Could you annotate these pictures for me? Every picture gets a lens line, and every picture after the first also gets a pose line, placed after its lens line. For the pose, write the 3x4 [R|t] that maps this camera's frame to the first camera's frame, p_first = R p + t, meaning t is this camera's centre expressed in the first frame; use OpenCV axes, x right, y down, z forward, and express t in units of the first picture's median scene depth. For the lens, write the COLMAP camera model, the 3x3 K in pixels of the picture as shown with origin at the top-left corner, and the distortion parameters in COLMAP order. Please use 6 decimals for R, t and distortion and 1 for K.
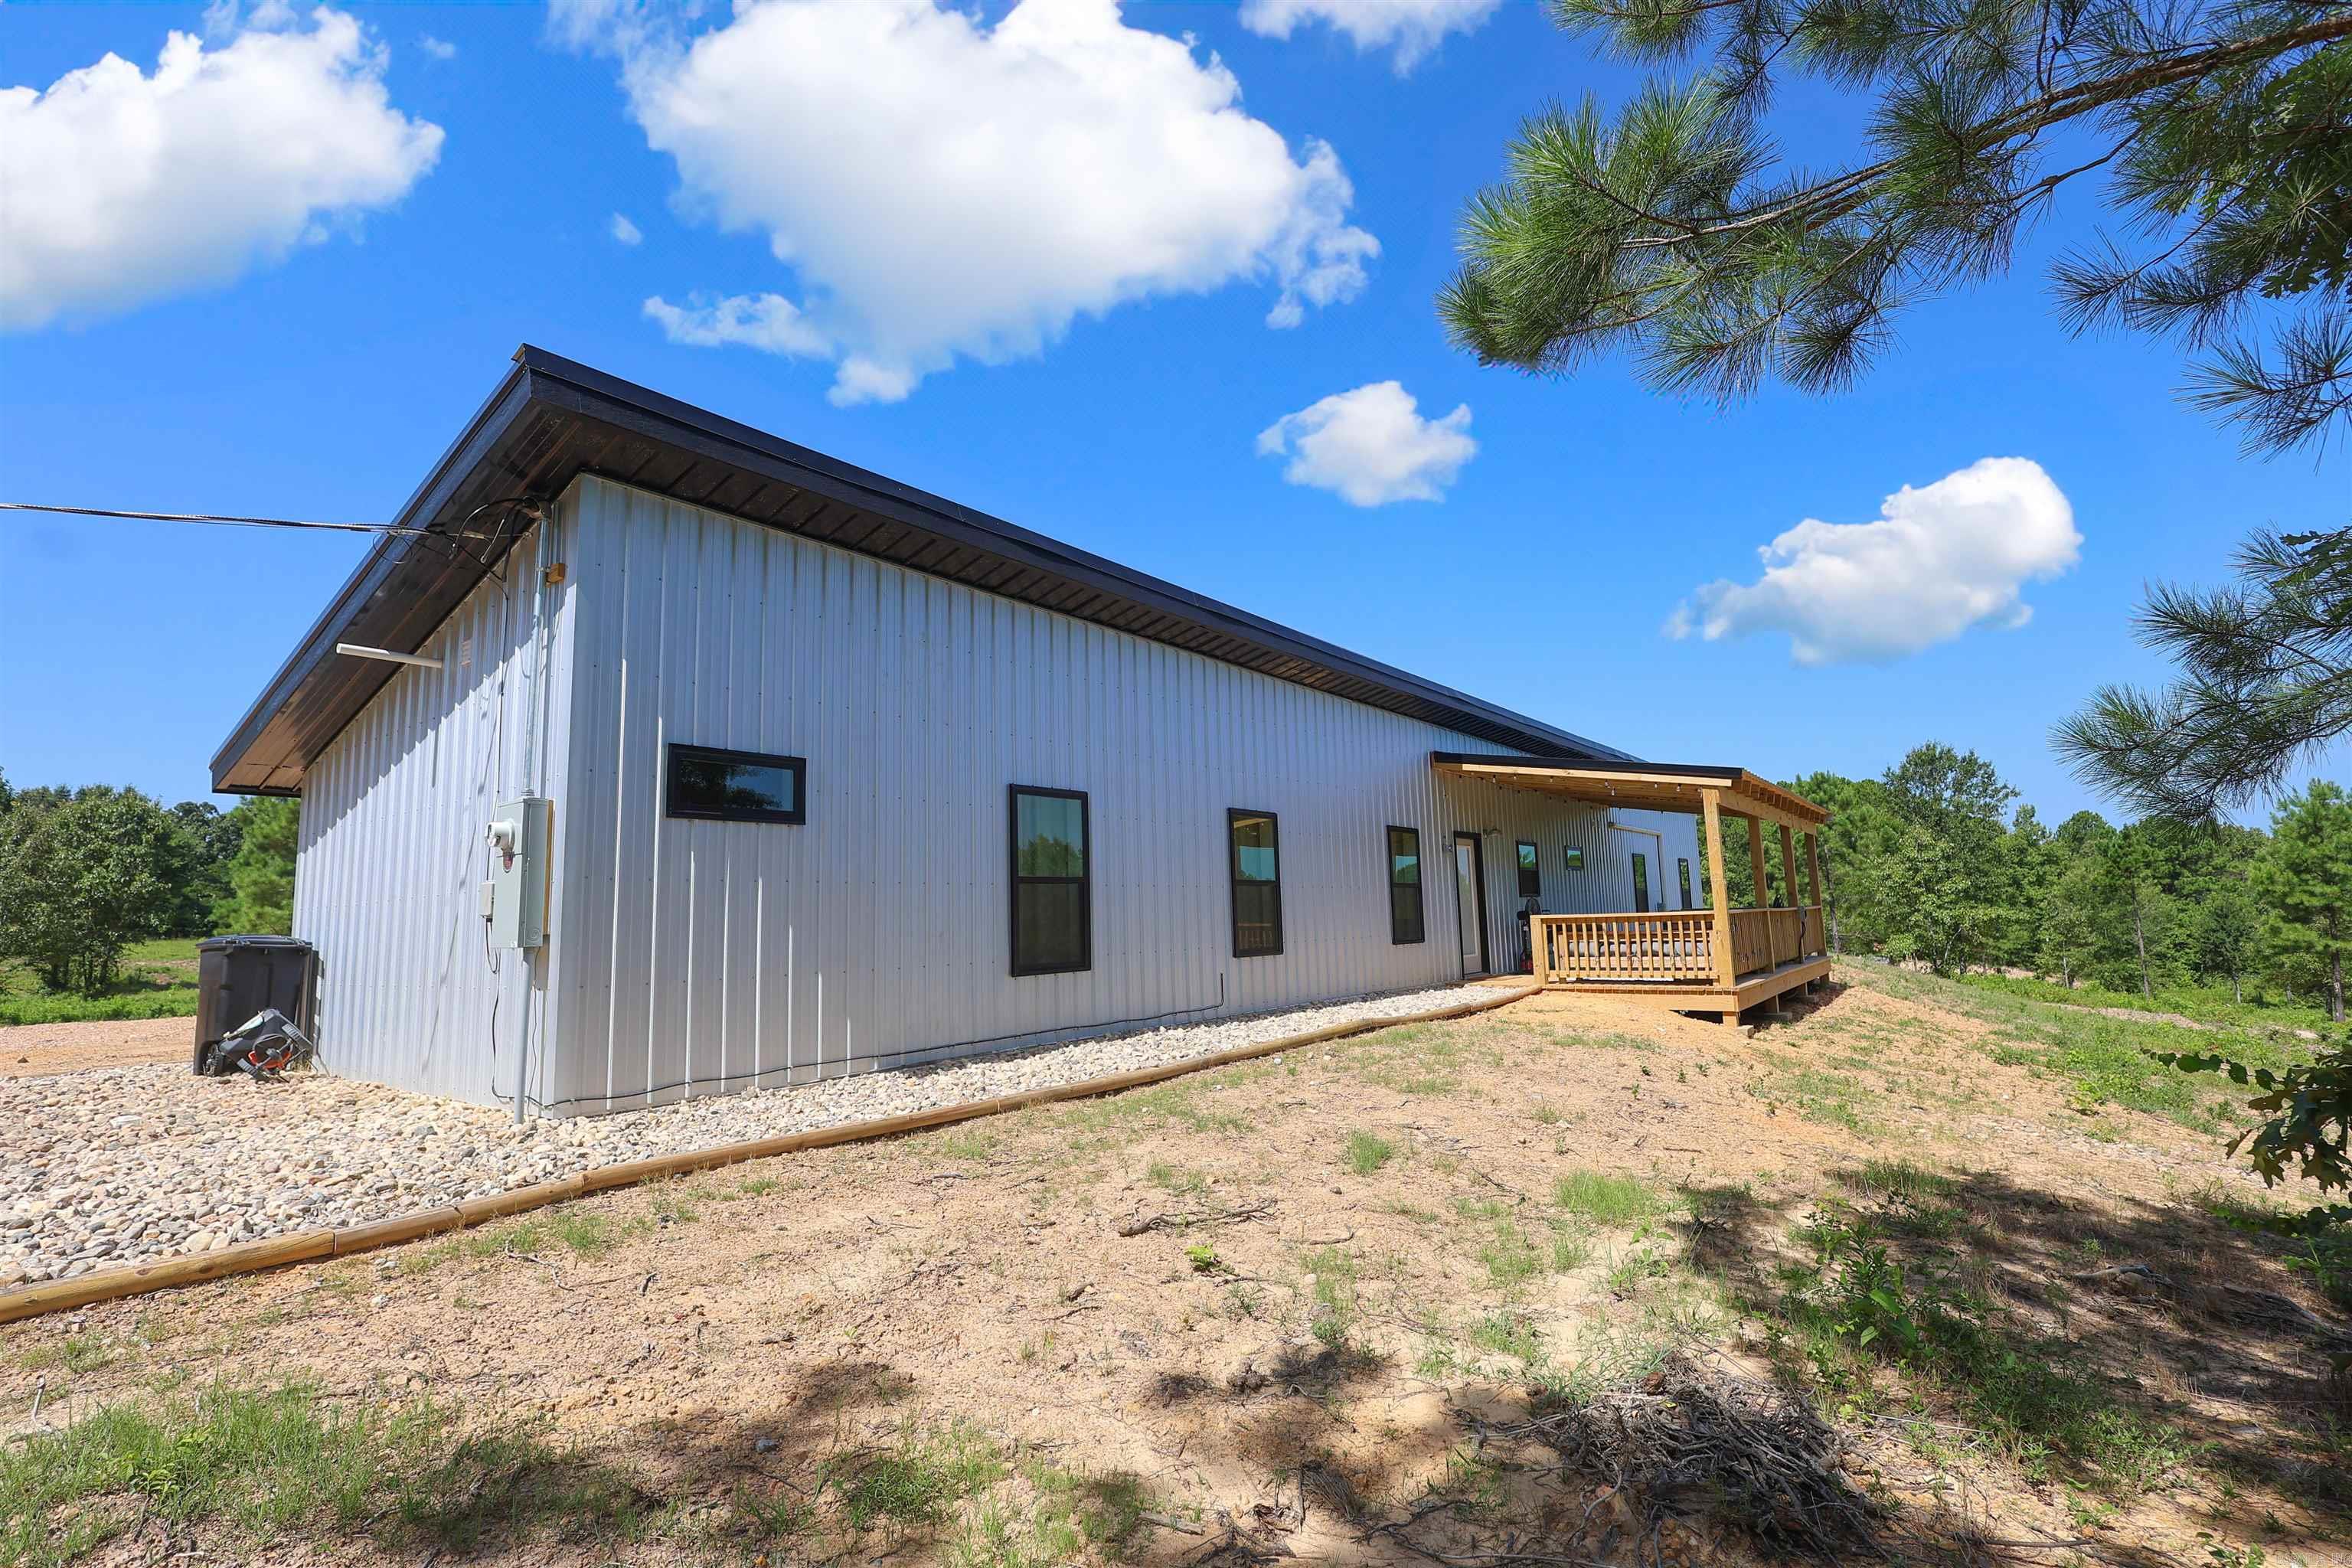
lens RADIAL K [[1019.5, 0, 1188.2], [0, 1019.5, 807.7], [0, 0, 1]] dist [-0.000446, 0.000329]
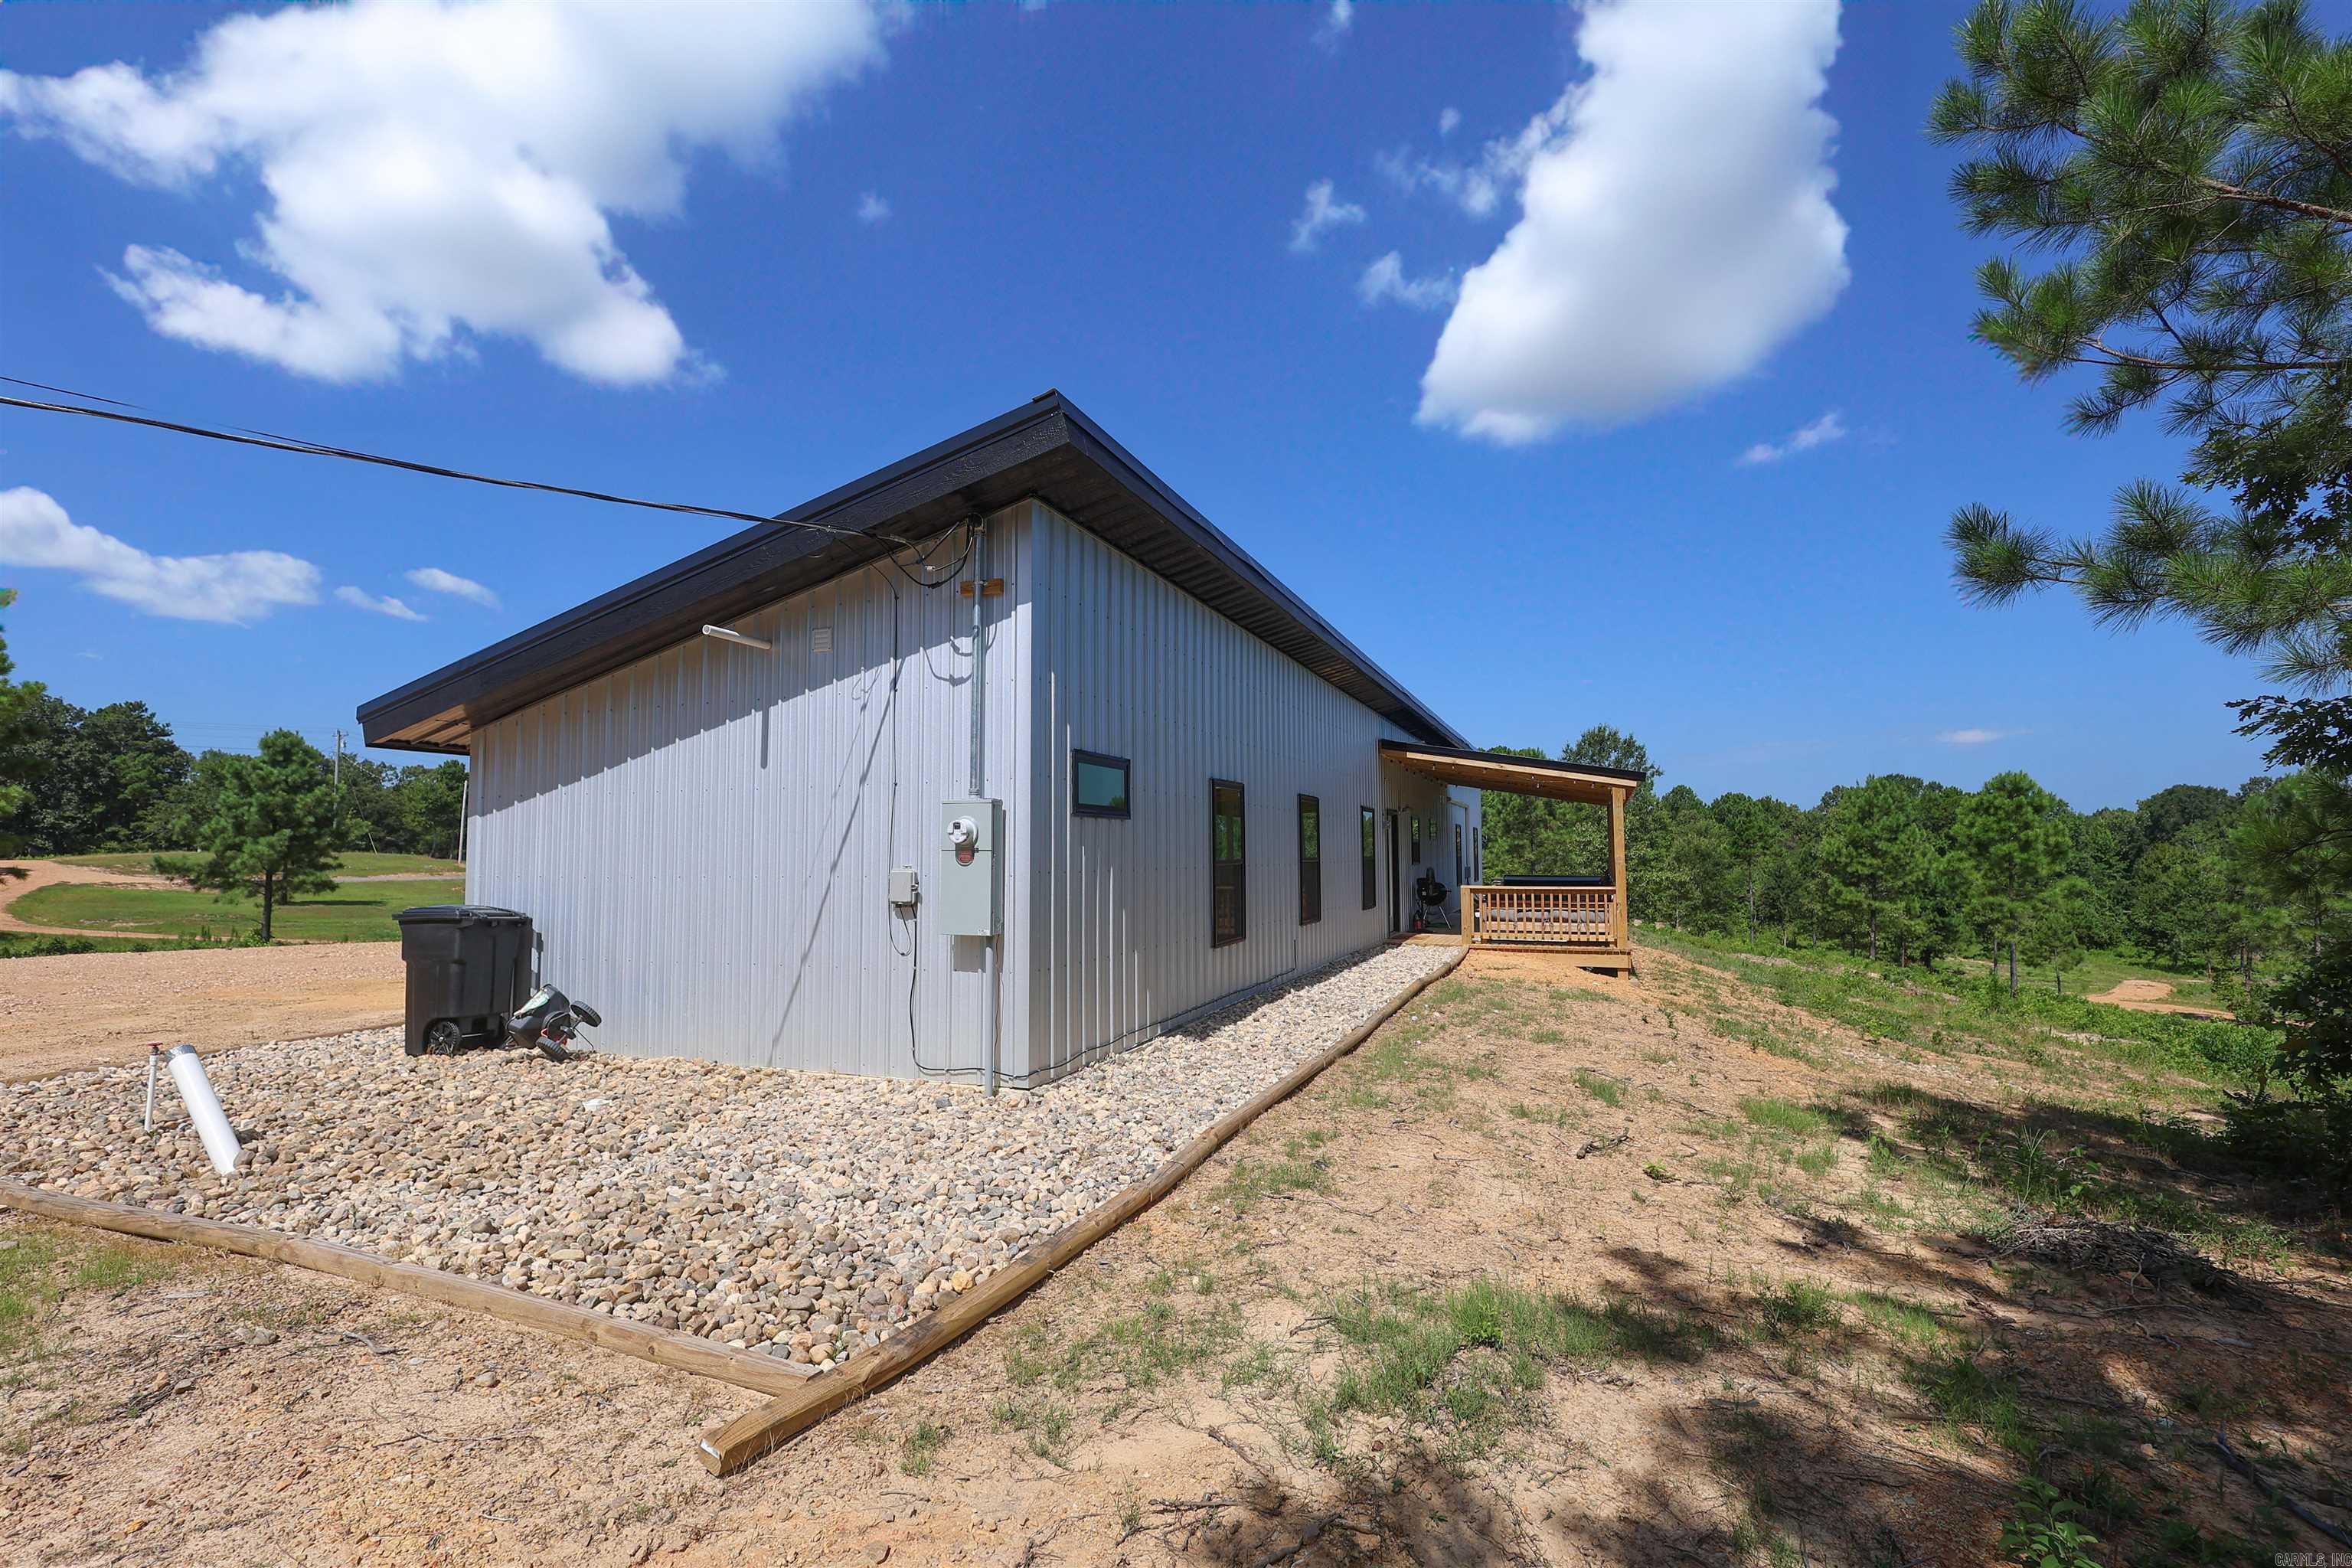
lens RADIAL K [[1019.5, 0, 1188.2], [0, 1019.5, 807.7], [0, 0, 1]] dist [-0.000446, 0.000329]
pose [[0.963270, 0.038293, 0.265791, -0.302571], [-0.053454, 0.997316, 0.050038, -0.027682], [-0.263161, -0.062408, 0.962731, -0.045013]]
